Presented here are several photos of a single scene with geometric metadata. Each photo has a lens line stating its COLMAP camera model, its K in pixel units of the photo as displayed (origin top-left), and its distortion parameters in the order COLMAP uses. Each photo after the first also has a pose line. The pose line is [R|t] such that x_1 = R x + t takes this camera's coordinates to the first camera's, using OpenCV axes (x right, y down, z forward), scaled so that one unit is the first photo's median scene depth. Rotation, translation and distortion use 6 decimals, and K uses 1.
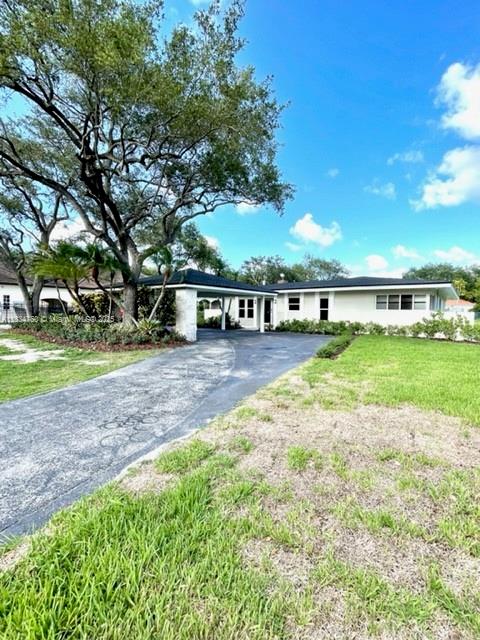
lens RADIAL K [[294.4, 0, 239.8], [0, 294.4, 321.6], [0, 0, 1]] dist [0.003473, 0.000403]
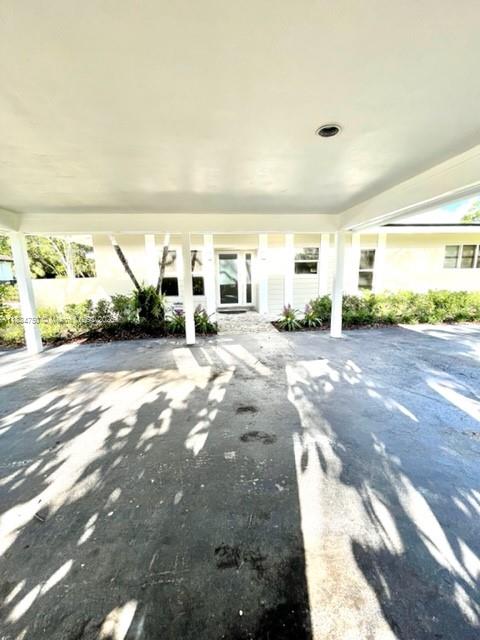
lens RADIAL K [[256.0, 0, 239.9], [0, 256.0, 322.1], [0, 0, 1]] dist [-0.003071, -0.000205]
pose [[0.707140, -0.144852, 0.692077, -0.202764], [0.057735, 0.987351, 0.147661, -0.027868], [-0.704712, -0.064460, 0.706559, 0.772849]]
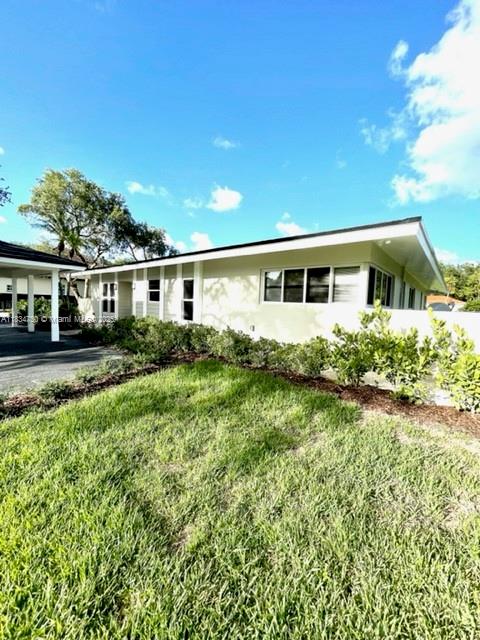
lens RADIAL K [[256.0, 0, 237.4], [0, 256.0, 318.0], [0, 0, 1]] dist [-0.003071, -0.000205]
pose [[0.998365, 0.027387, -0.050165, 0.375599], [-0.026702, 0.999541, 0.014282, -0.016557], [0.050533, -0.012919, 0.998639, 0.495224]]
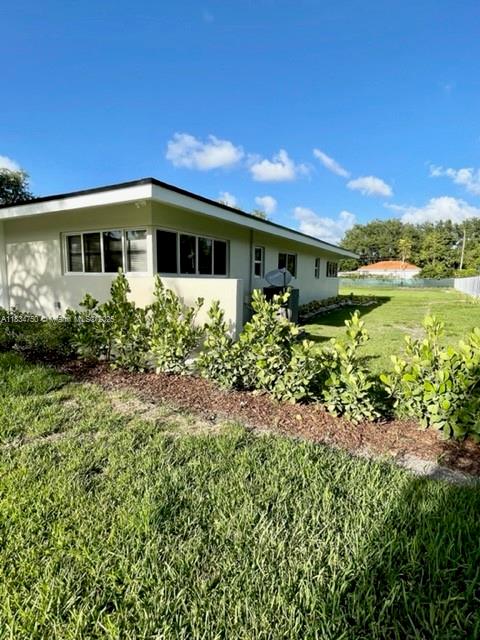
lens RADIAL K [[335.6, 0, 239.6], [0, 335.6, 317.9], [0, 0, 1]] dist [0.001567, 0.000122]
pose [[0.991398, -0.017936, 0.129648, 0.538549], [0.007524, 0.996737, 0.080364, -0.011739], [-0.130667, -0.078697, 0.988298, 0.434588]]
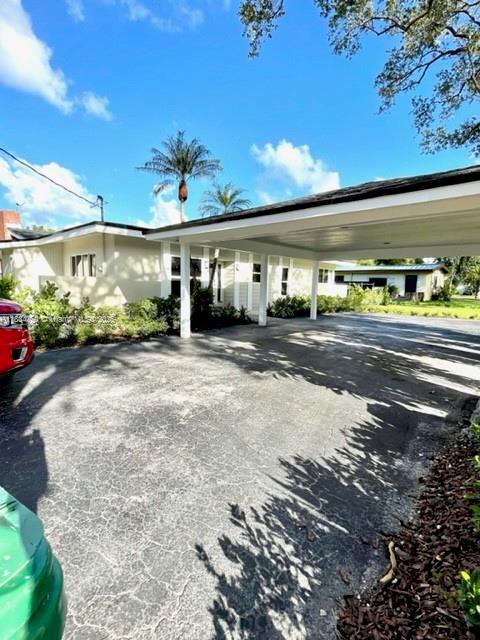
lens RADIAL K [[294.4, 0, 240.7], [0, 294.4, 318.4], [0, 0, 1]] dist [0.003473, 0.000403]
pose [[0.119009, -0.114508, 0.986268, -0.502380], [0.030640, 0.993278, 0.111624, -0.032466], [-0.992420, 0.016935, 0.121717, 0.957341]]
